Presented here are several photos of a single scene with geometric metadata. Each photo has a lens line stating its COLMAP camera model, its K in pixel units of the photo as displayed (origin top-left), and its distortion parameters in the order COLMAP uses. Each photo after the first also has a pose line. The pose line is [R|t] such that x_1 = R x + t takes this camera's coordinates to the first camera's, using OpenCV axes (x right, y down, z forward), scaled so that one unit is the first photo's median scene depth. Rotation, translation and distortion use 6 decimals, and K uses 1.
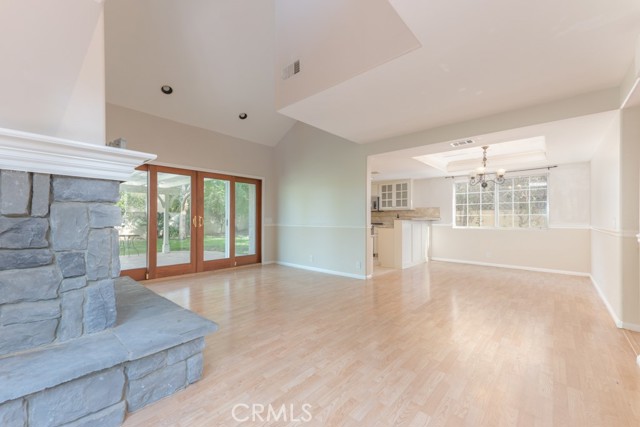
lens RADIAL K [[265.5, 0, 320.2], [0, 265.5, 217.4], [0, 0, 1]] dist [0.029042, -0.000037]
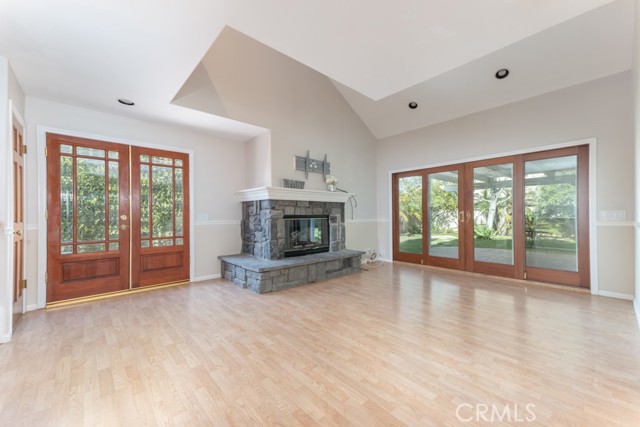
lens RADIAL K [[259.2, 0, 316.3], [0, 259.2, 214.5], [0, 0, 1]] dist [0.029846, 0.000202]
pose [[-0.130845, -0.004355, -0.991393, 0.626392], [0.013830, 0.999885, -0.006217, 0.007790], [0.991306, -0.014524, -0.130770, 0.723912]]
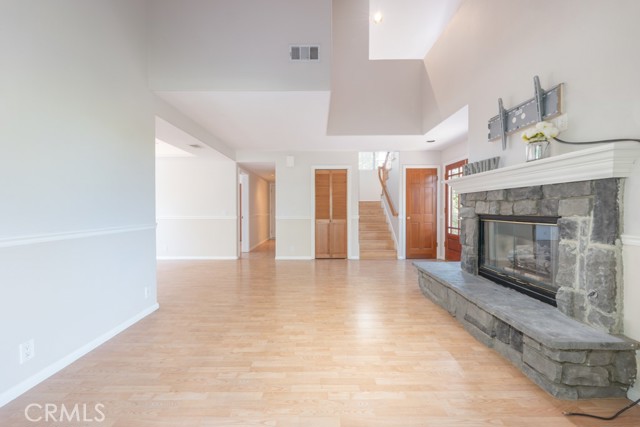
lens RADIAL K [[259.2, 0, 316.3], [0, 259.2, 214.5], [0, 0, 1]] dist [0.029846, 0.000202]
pose [[-0.654226, -0.020138, 0.756031, -0.628796], [-0.005743, 0.999749, 0.021660, -0.009451], [-0.756277, 0.009829, -0.654177, 1.273099]]
